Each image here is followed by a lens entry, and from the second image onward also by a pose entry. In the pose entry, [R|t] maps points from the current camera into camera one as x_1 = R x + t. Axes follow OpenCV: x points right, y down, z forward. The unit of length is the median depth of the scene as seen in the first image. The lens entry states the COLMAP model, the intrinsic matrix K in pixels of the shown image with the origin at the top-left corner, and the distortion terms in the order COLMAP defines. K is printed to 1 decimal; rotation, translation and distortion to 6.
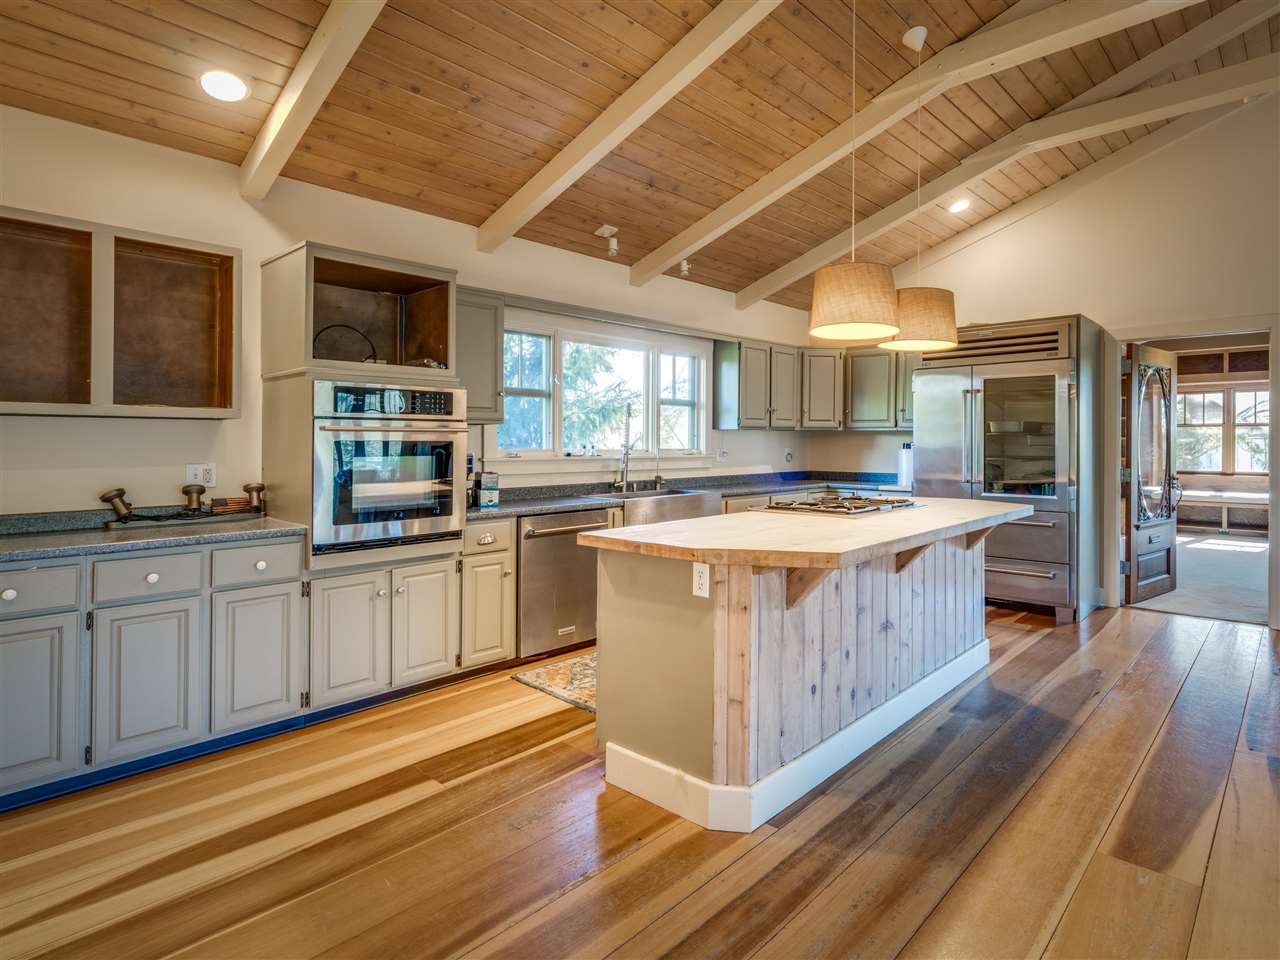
lens RADIAL K [[652.7, 0, 640.0], [0, 652.7, 480.0], [0, 0, 1]] dist [-0.002595, -0.000440]
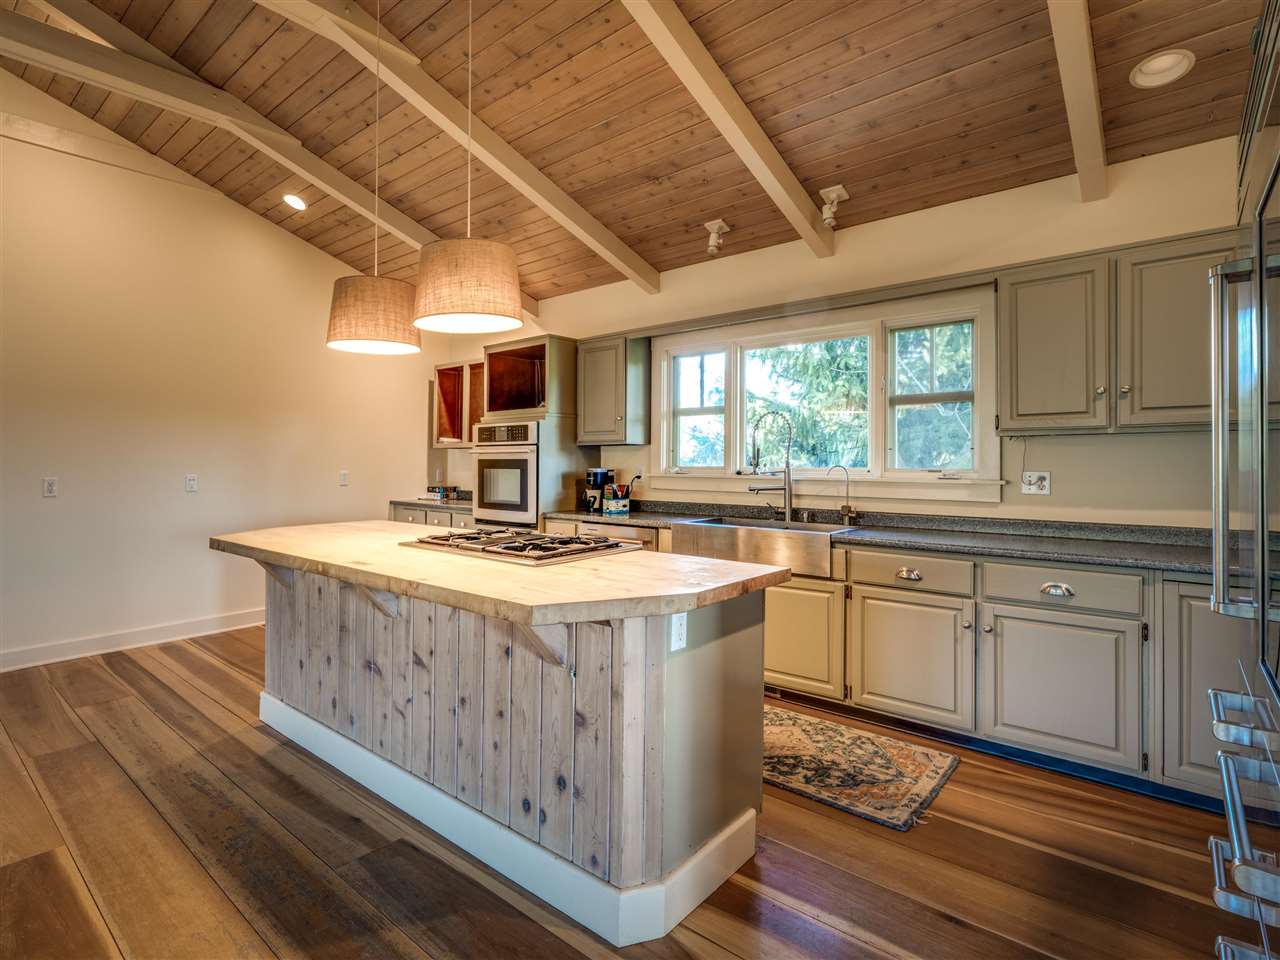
lens RADIAL K [[649.8, 0, 639.3], [0, 649.8, 469.4], [0, 0, 1]] dist [0.001719, 0.002295]
pose [[0.096088, 0.016253, -0.995240, 1.181166], [-0.055758, 0.998385, 0.010921, -0.067832], [0.993810, 0.054443, 0.096839, 1.150892]]
